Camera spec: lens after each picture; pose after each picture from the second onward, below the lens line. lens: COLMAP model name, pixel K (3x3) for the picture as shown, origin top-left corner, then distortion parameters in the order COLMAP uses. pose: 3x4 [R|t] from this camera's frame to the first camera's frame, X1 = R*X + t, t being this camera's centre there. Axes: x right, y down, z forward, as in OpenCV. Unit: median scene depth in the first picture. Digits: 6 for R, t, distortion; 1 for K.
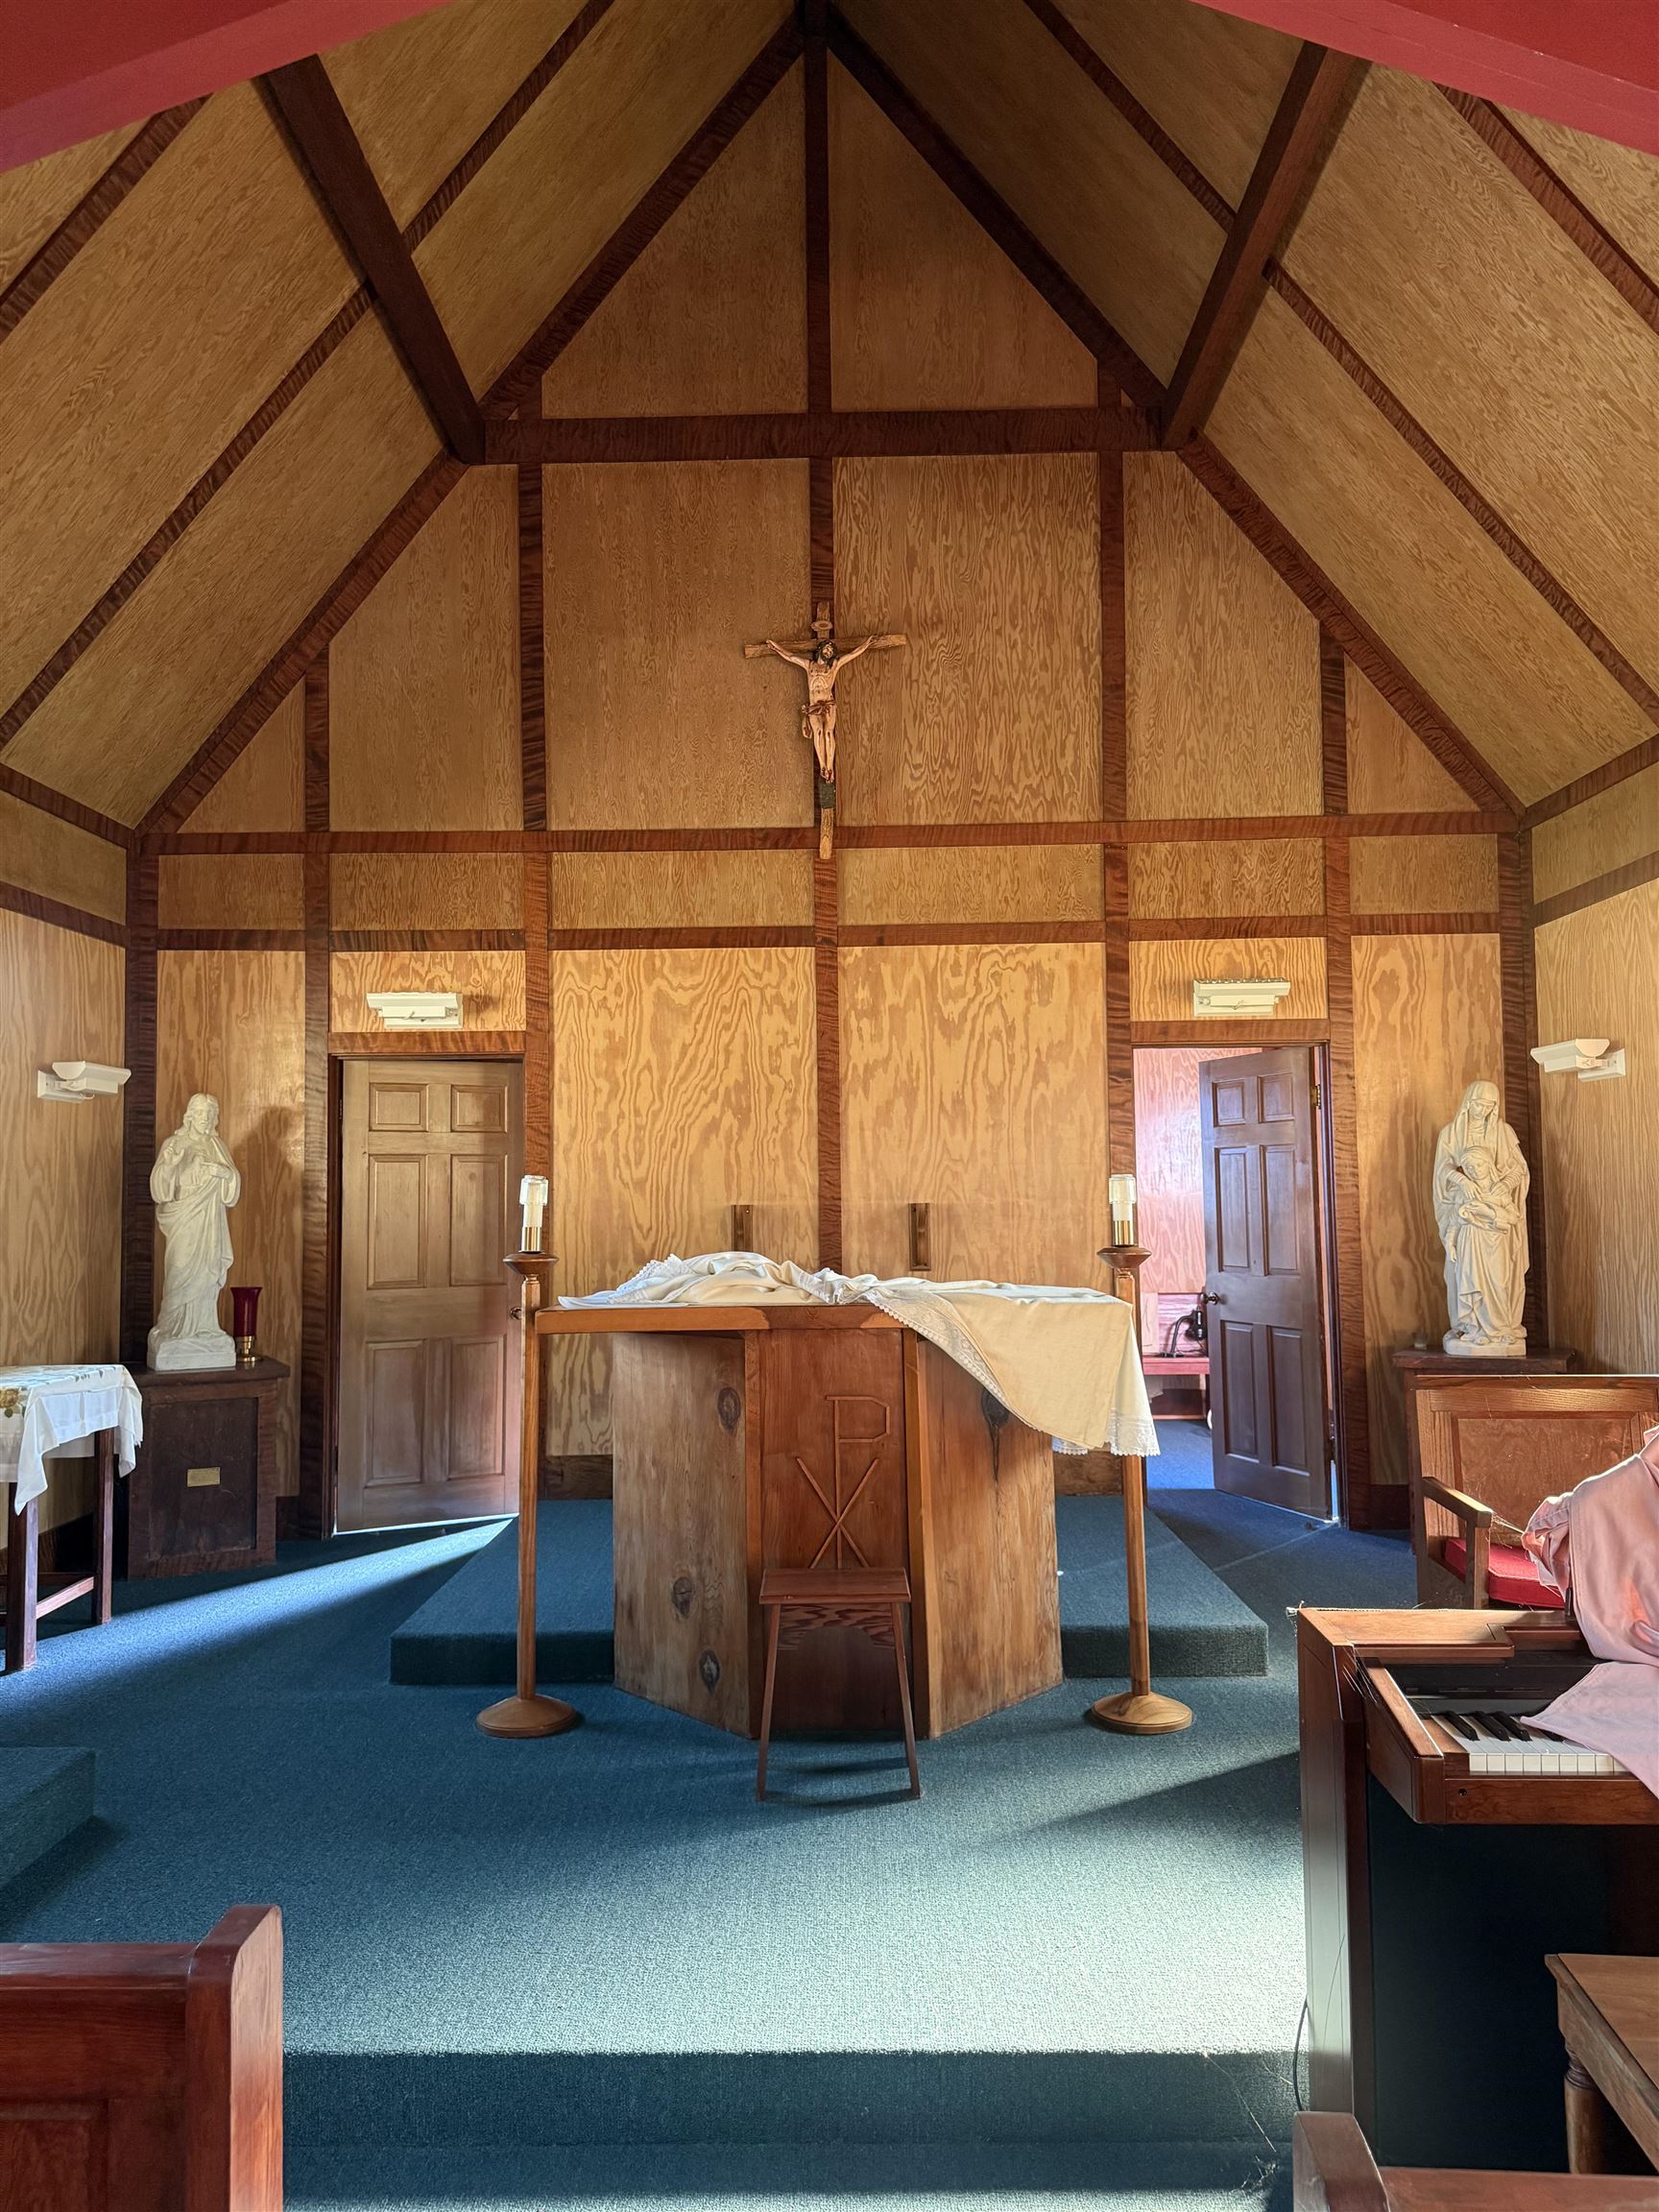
lens RADIAL K [[1546.3, 0, 829.5], [0, 1546.3, 1106.0], [0, 0, 1]] dist [0.165250, -0.233152]
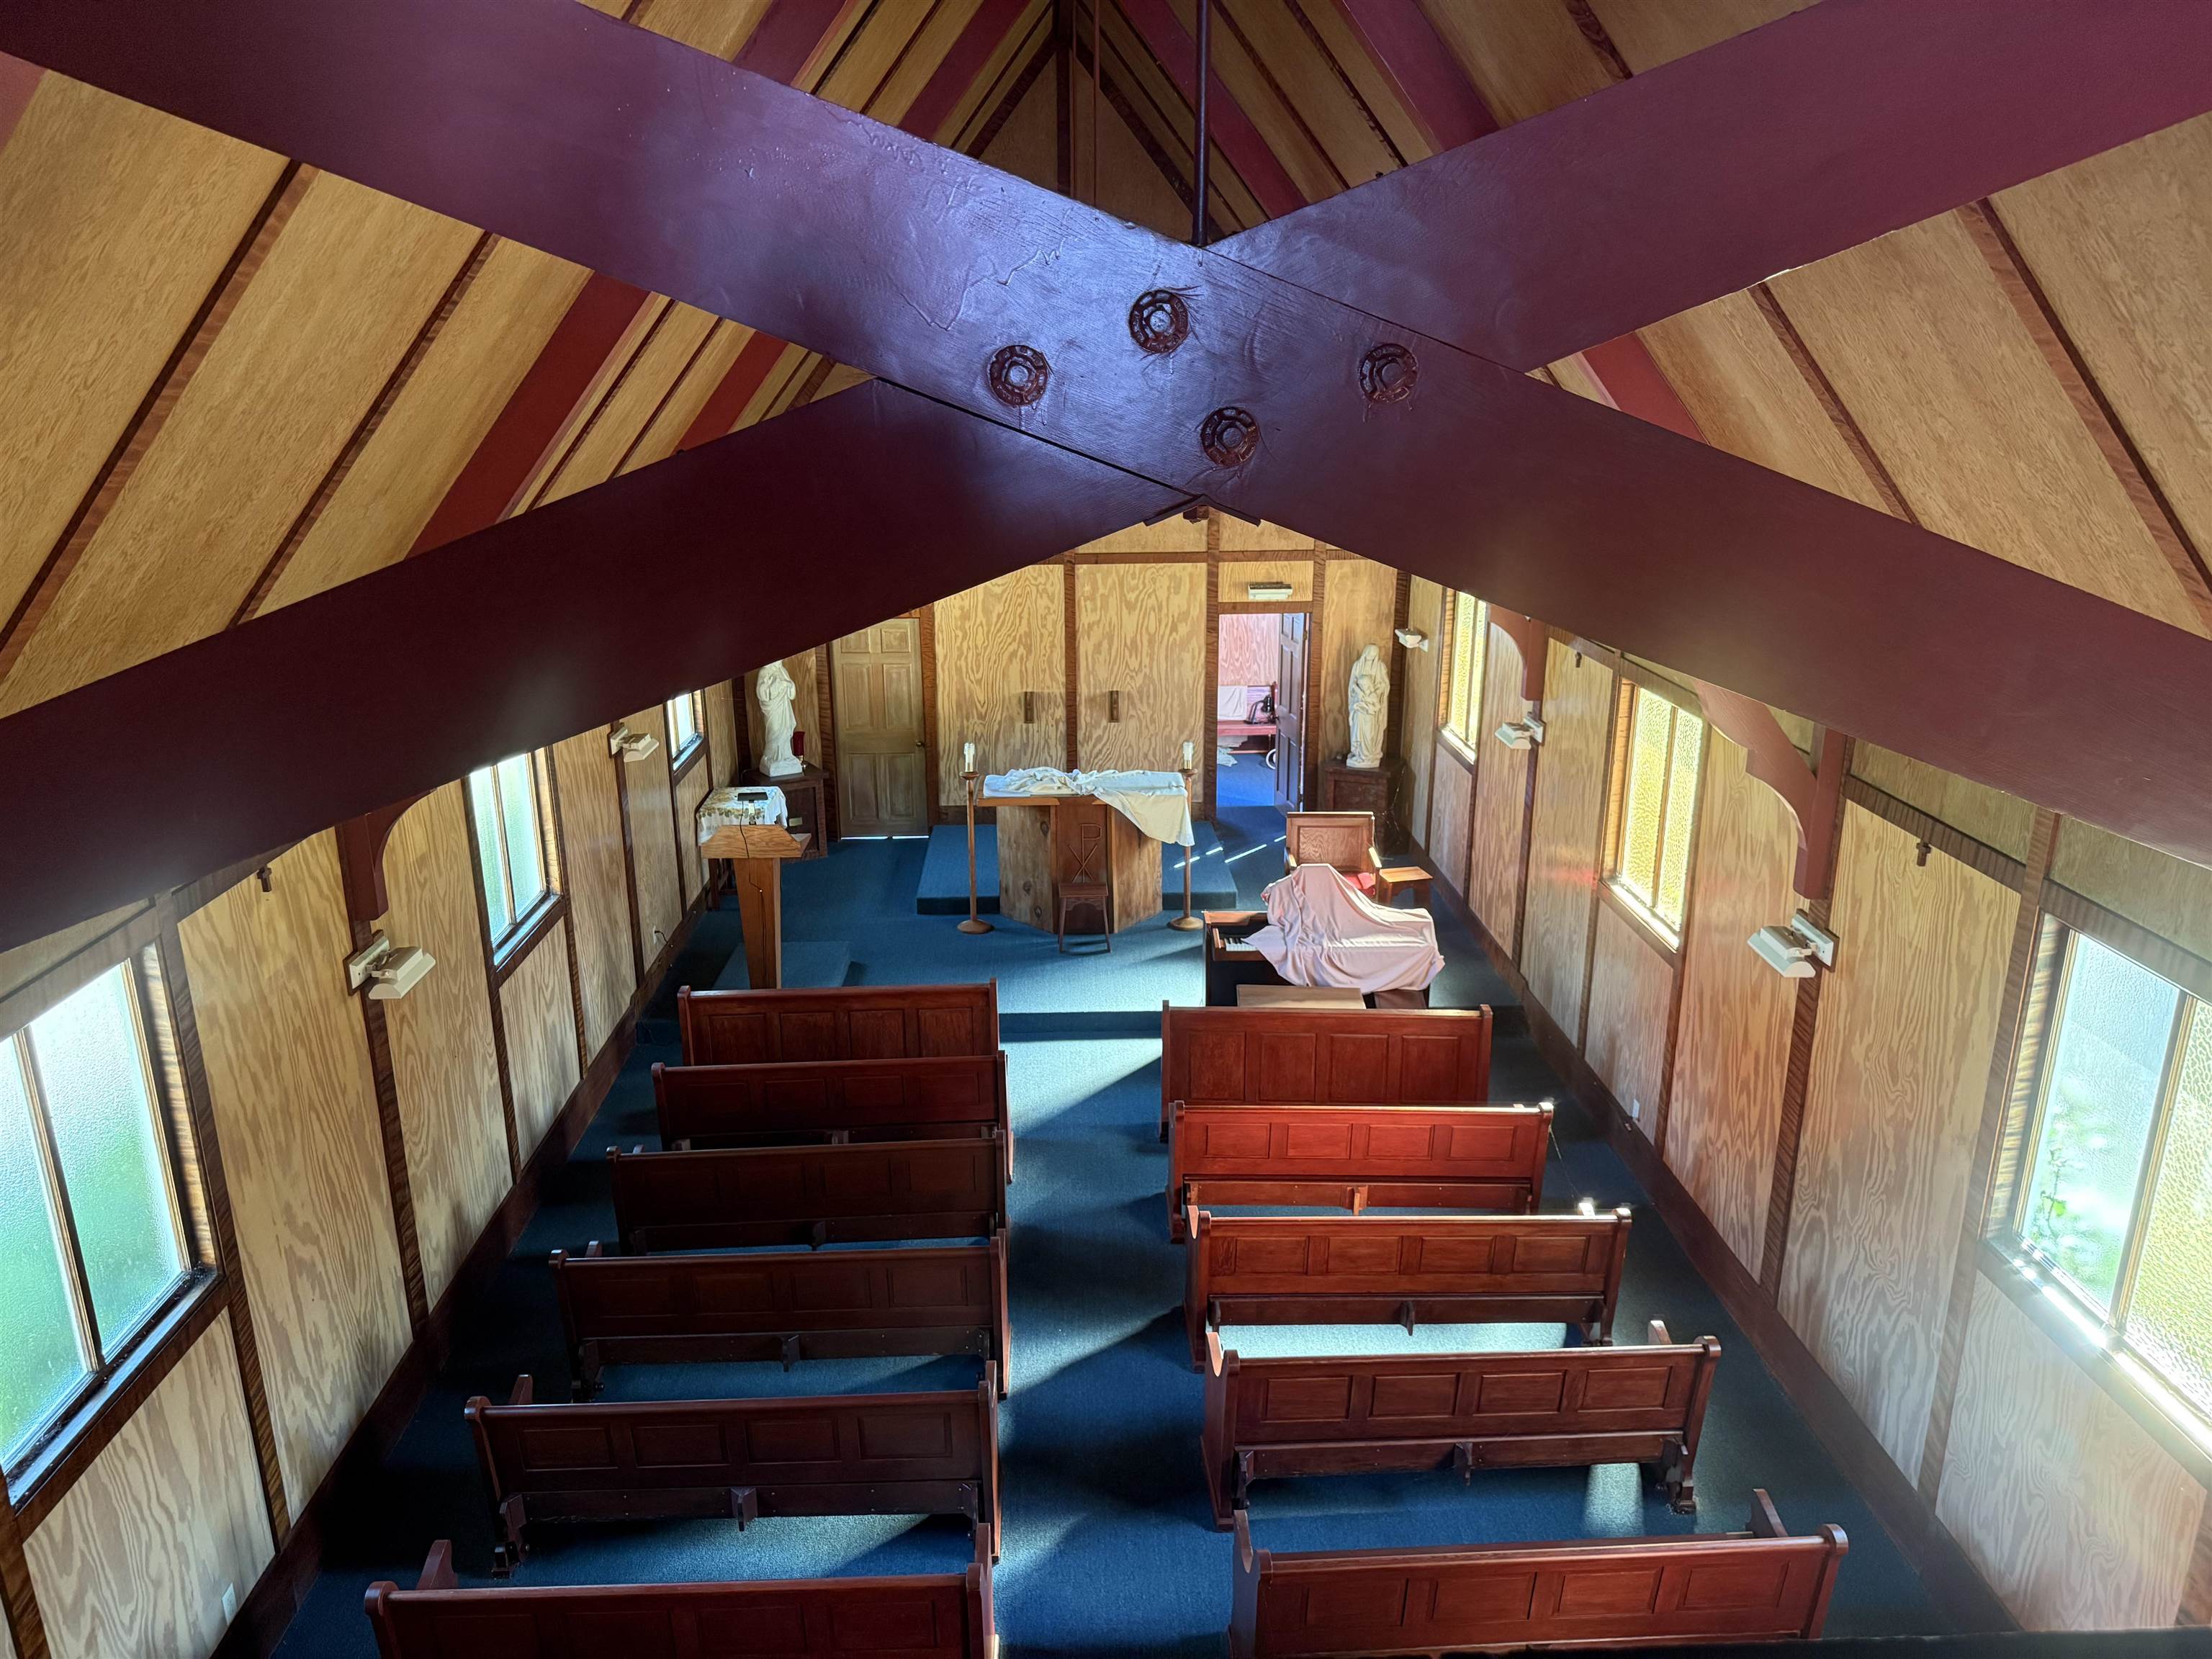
lens RADIAL K [[1545.9, 0, 1097.5], [0, 1545.9, 835.5], [0, 0, 1]] dist [0.160196, -0.253227]
pose [[0.998963, -0.007535, 0.044909, -0.058576], [-0.008551, 0.937628, 0.347536, -0.473875], [-0.044726, -0.347559, 0.936591, -1.005464]]
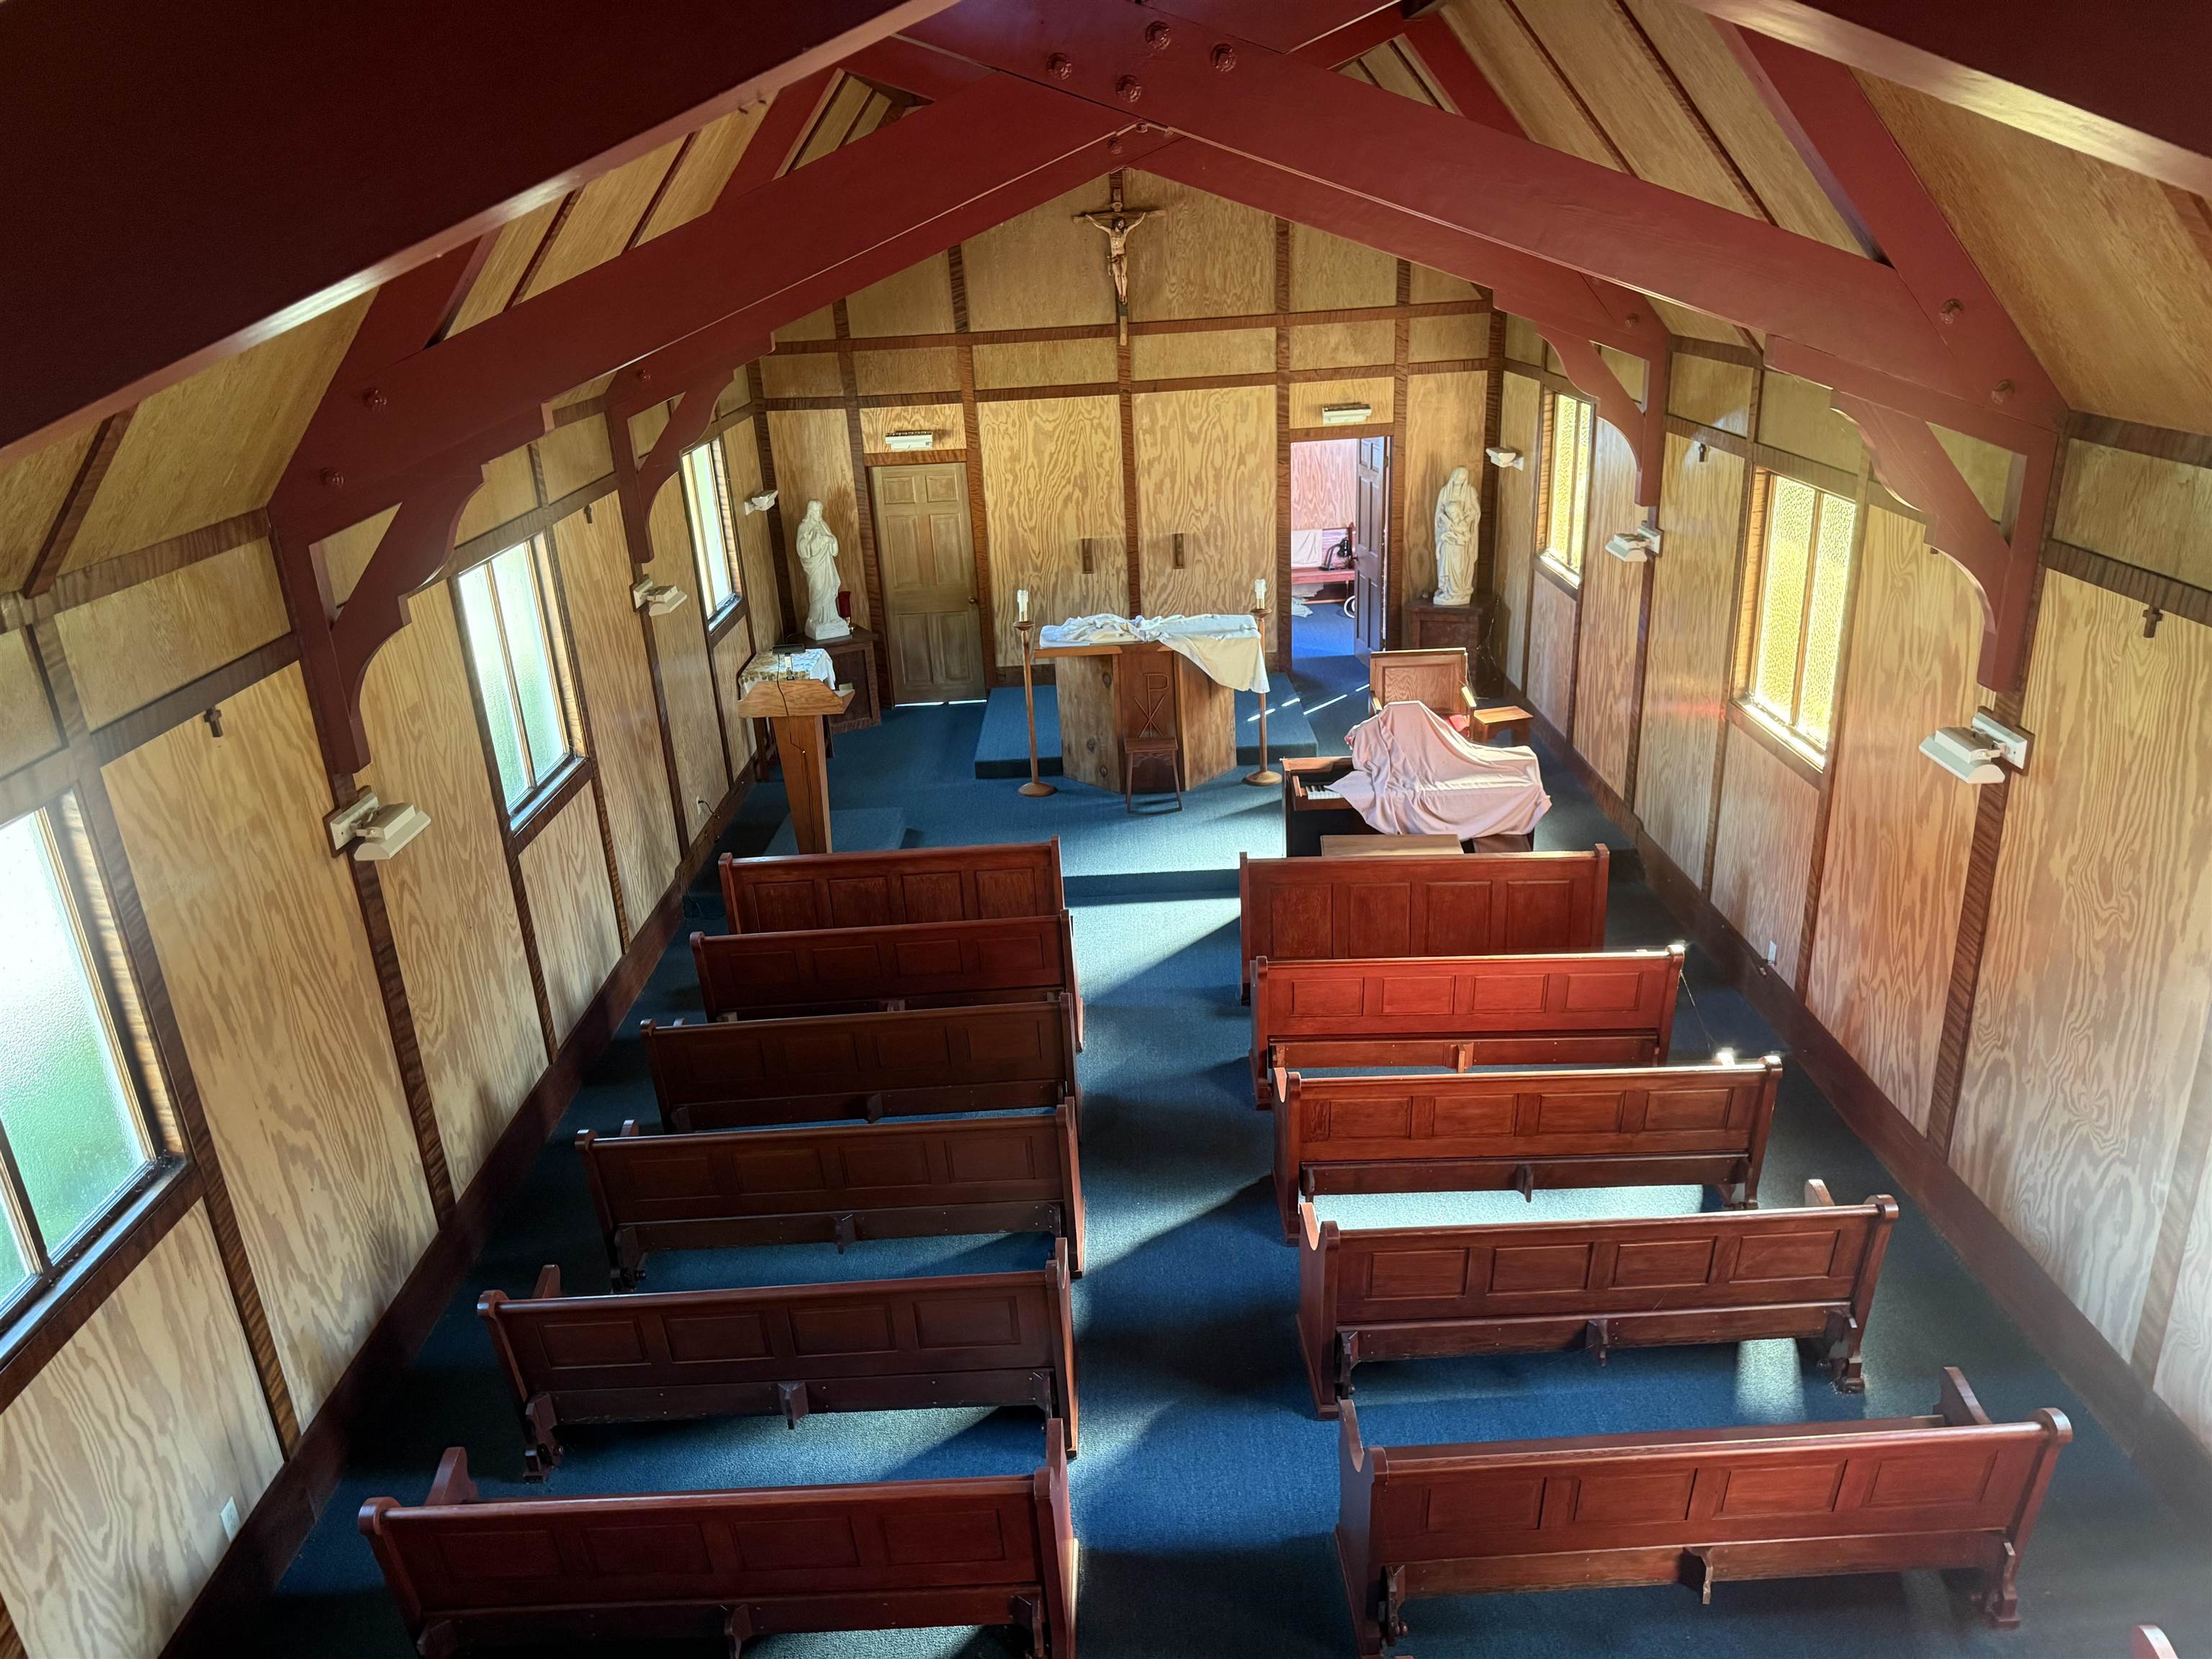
lens RADIAL K [[1546.3, 0, 1101.4], [0, 1546.3, 845.5], [0, 0, 1]] dist [0.165250, -0.233152]
pose [[0.999047, -0.043574, -0.002542, -0.049276], [0.040613, 0.906665, 0.419891, -0.399502], [-0.015992, -0.419594, 0.907571, -0.911348]]
